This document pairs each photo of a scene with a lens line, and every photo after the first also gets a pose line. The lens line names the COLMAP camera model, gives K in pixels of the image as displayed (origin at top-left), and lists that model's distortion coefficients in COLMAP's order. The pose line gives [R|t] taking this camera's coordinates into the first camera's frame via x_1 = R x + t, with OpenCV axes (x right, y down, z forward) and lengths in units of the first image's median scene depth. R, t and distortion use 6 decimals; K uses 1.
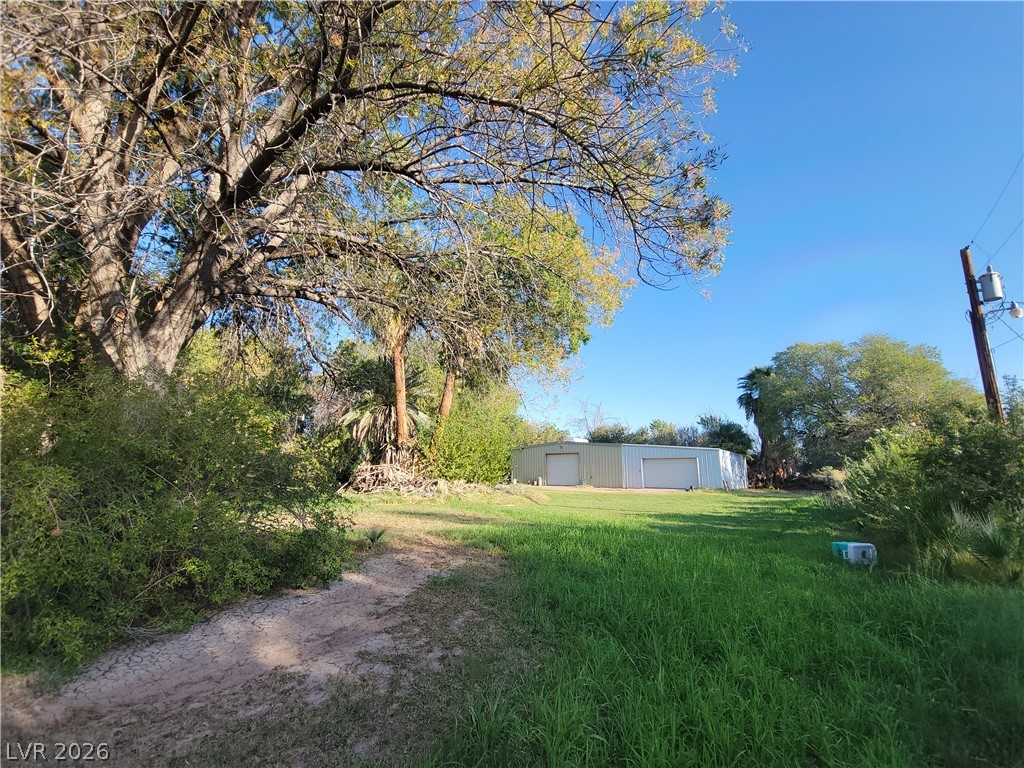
lens RADIAL K [[413.5, 0, 511.1], [0, 413.5, 384.0], [0, 0, 1]] dist [0.009790, -0.006142]
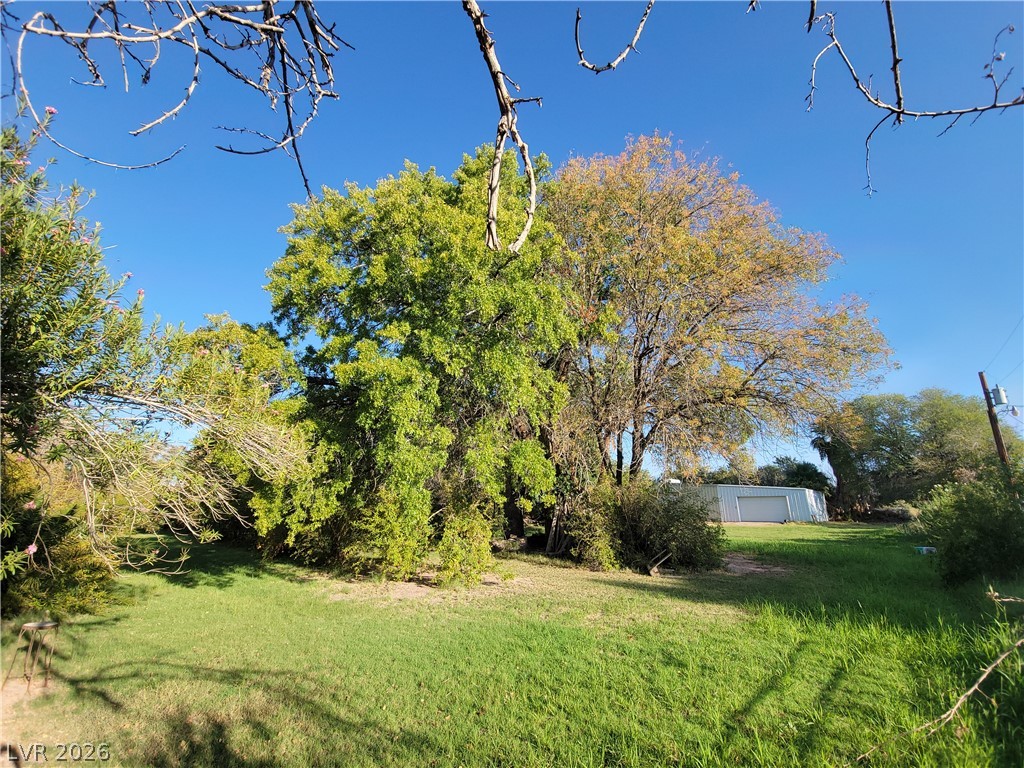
lens RADIAL K [[413.5, 0, 508.0], [0, 413.5, 380.8], [0, 0, 1]] dist [0.009790, -0.006142]
pose [[0.995657, -0.036206, -0.085770, -0.223768], [0.028989, 0.996048, -0.083952, -0.072112], [0.088471, 0.081101, 0.992772, -0.280846]]
